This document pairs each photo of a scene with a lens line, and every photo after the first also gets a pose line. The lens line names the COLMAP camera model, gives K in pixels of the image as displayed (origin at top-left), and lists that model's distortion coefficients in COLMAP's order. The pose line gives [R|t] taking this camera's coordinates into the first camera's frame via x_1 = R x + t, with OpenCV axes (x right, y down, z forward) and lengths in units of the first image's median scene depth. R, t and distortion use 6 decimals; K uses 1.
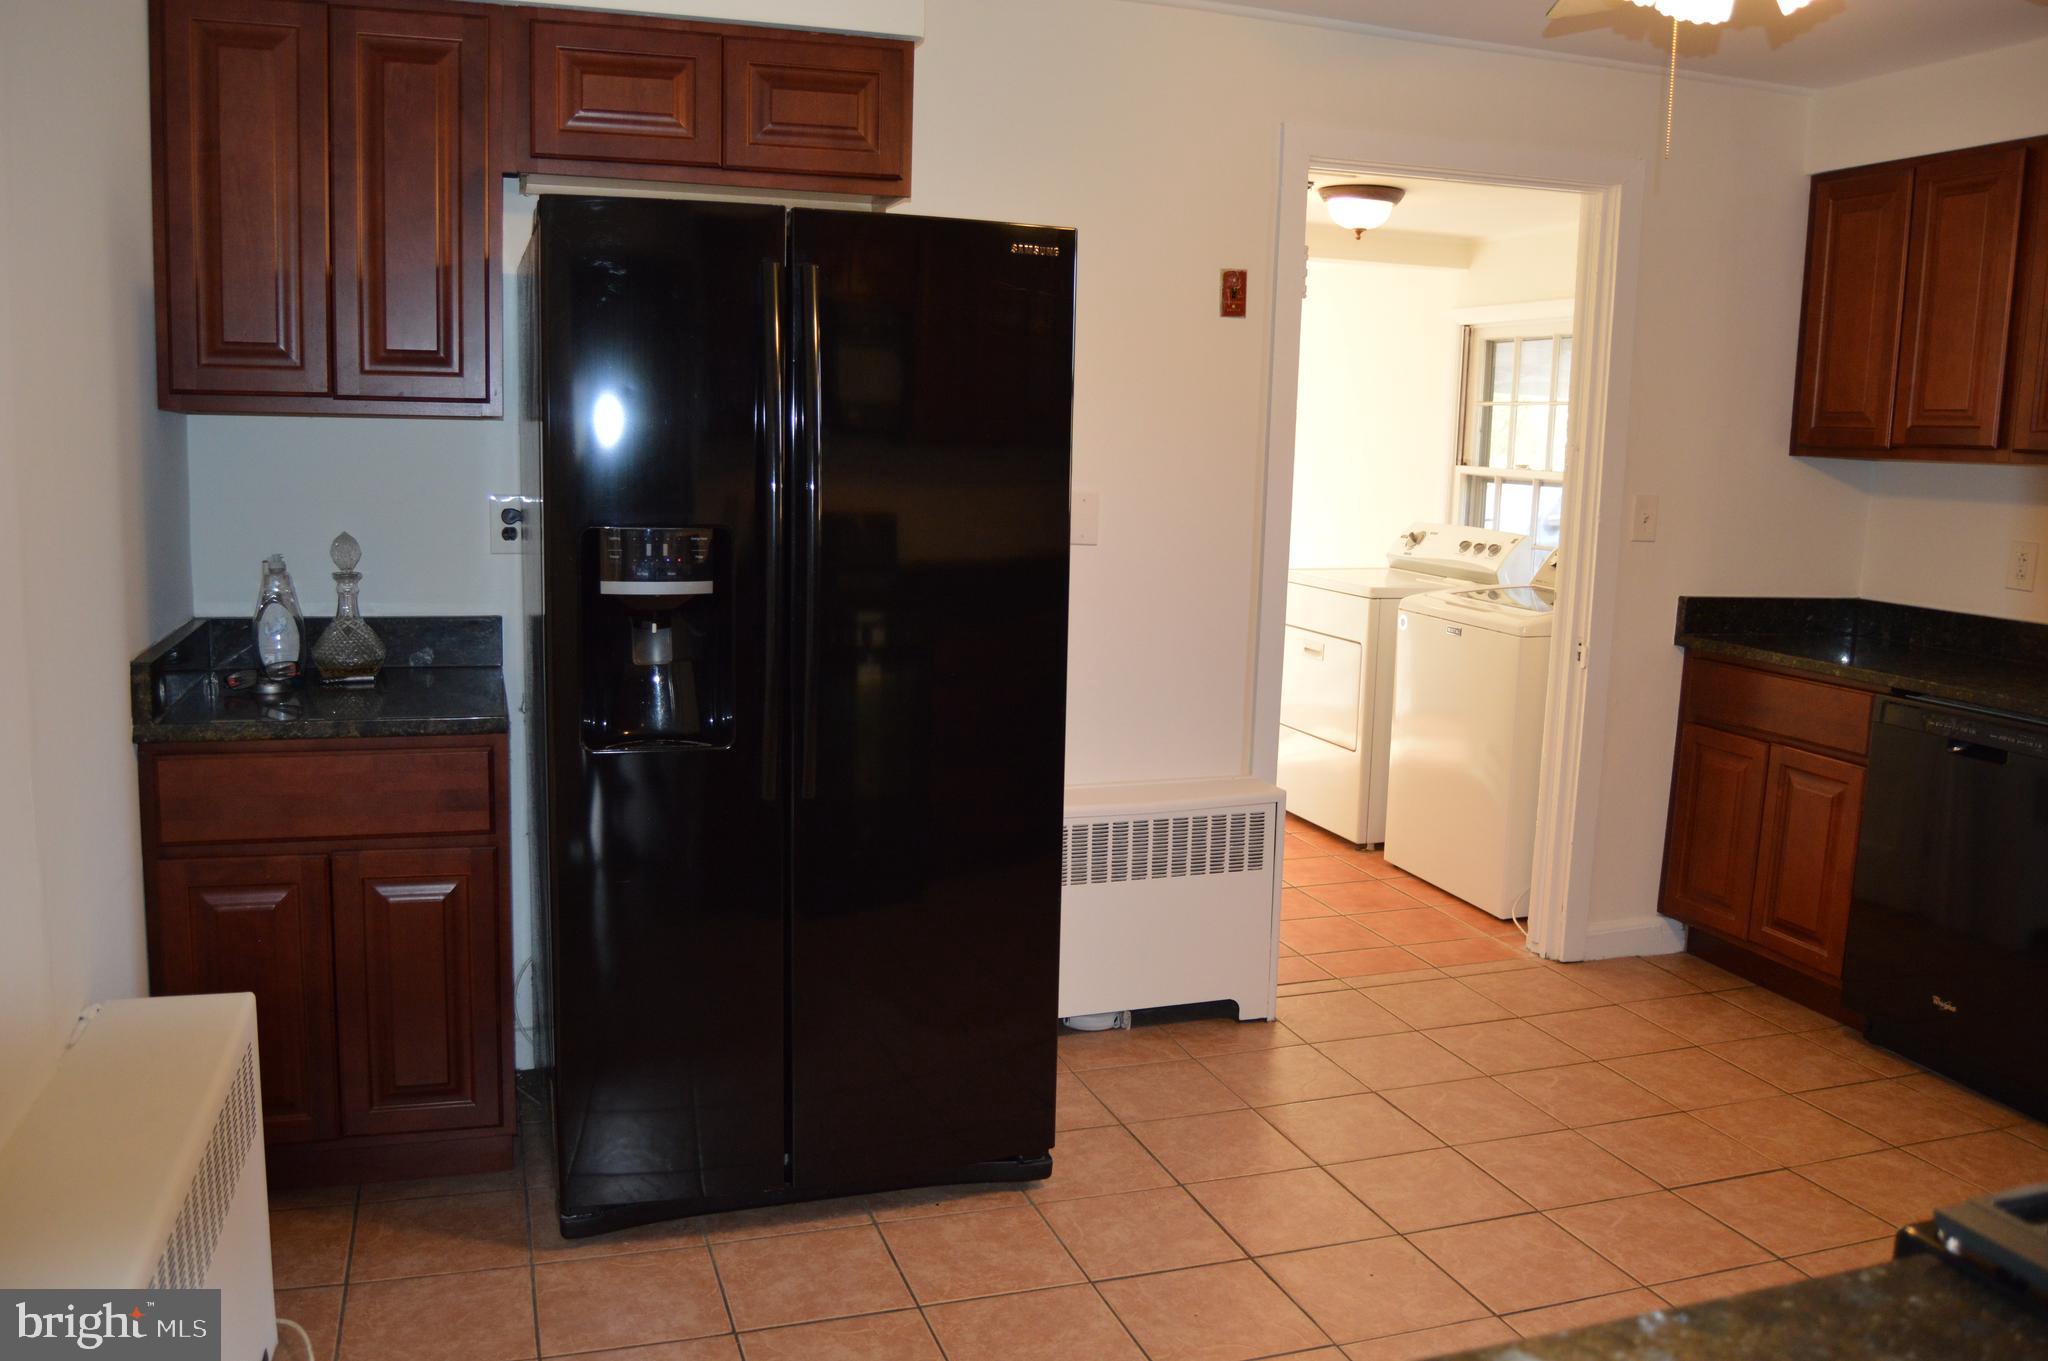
lens RADIAL K [[1620.3, 0, 1014.9], [0, 1620.3, 685.8], [0, 0, 1]] dist [-0.097655, 0.044598]
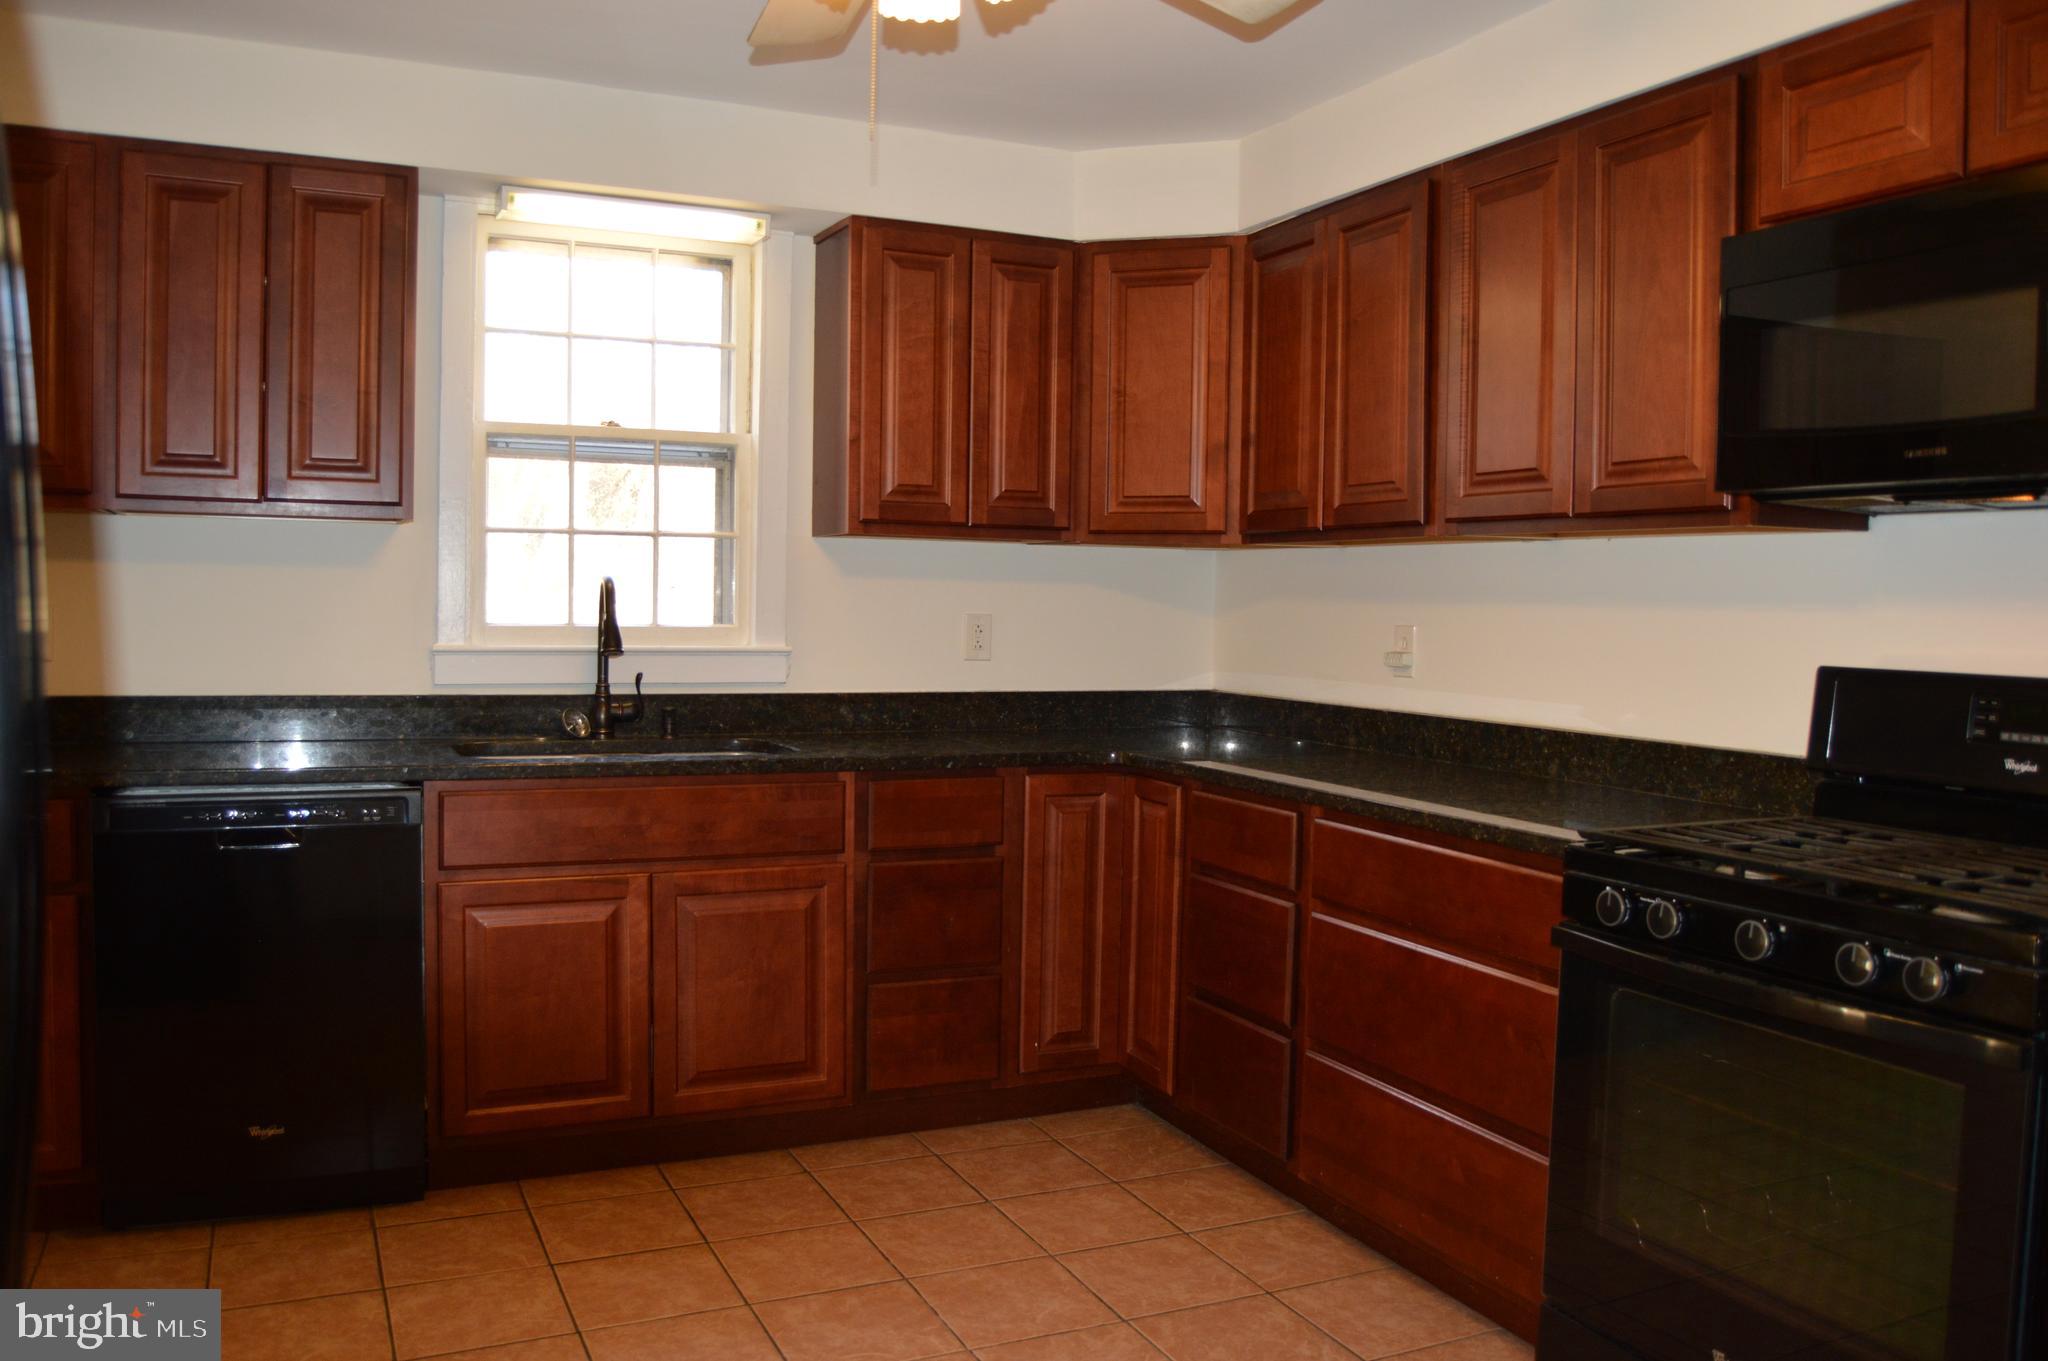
lens RADIAL K [[1620.3, 0, 1031.1], [0, 1620.3, 675.5], [0, 0, 1]] dist [-0.097655, 0.044598]
pose [[-0.105892, -0.079285, 0.991212, -0.263547], [0.126580, 0.987632, 0.092521, -0.064635], [-0.986288, 0.135265, -0.094546, 0.563680]]
